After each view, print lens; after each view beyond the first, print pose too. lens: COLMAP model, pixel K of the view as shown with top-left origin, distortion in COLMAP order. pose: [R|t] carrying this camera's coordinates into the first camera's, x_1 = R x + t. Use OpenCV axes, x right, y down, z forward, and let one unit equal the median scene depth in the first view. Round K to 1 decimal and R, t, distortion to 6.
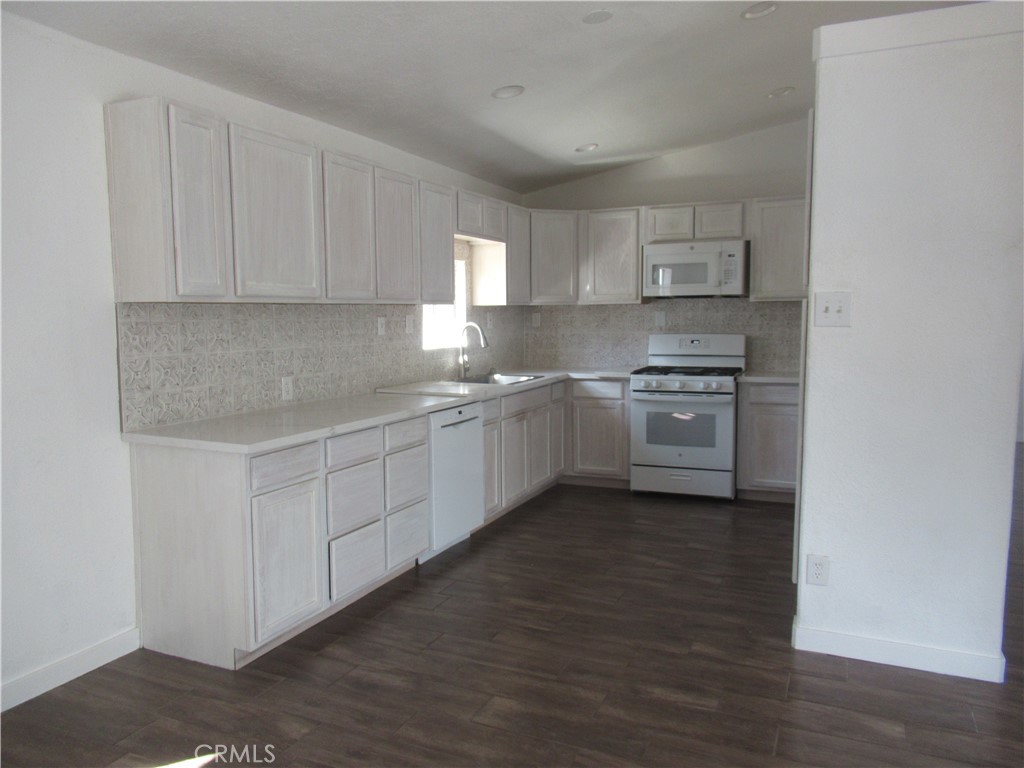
lens RADIAL K [[761.9, 0, 509.6], [0, 761.9, 388.1], [0, 0, 1]] dist [-0.016884, -0.005133]
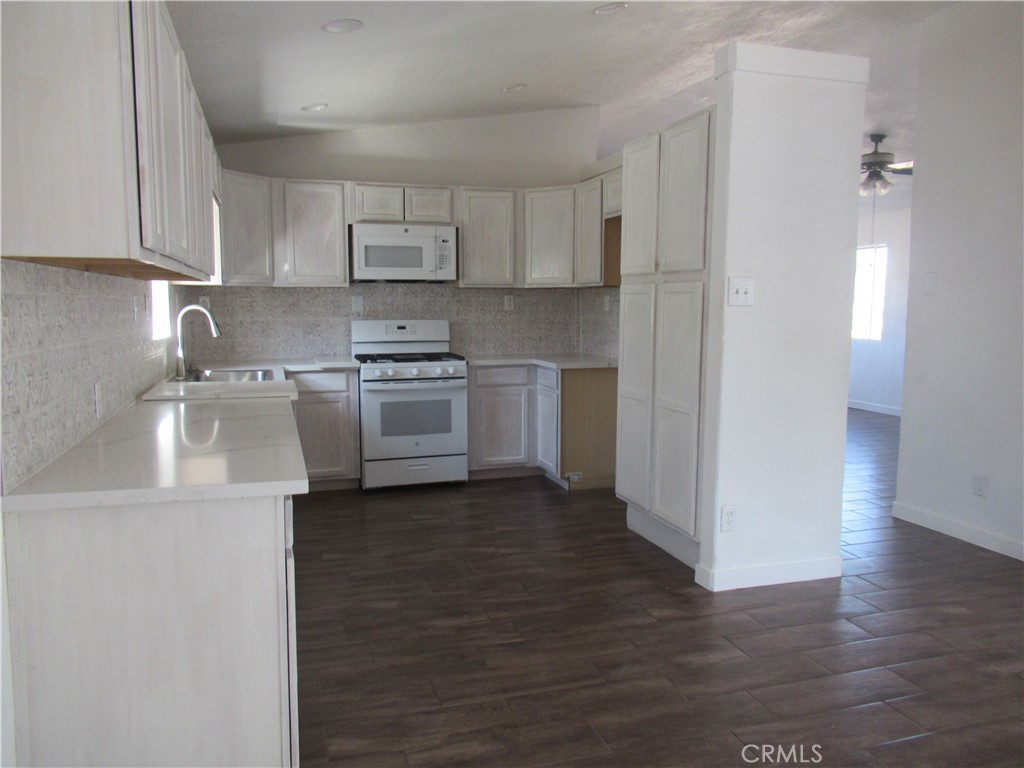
lens RADIAL K [[761.9, 0, 509.6], [0, 761.9, 388.1], [0, 0, 1]] dist [-0.016884, -0.005133]
pose [[0.744204, -0.062542, 0.665018, -0.324461], [0.056298, 0.997937, 0.030849, -0.006469], [-0.665575, 0.014481, 0.746190, 0.195025]]
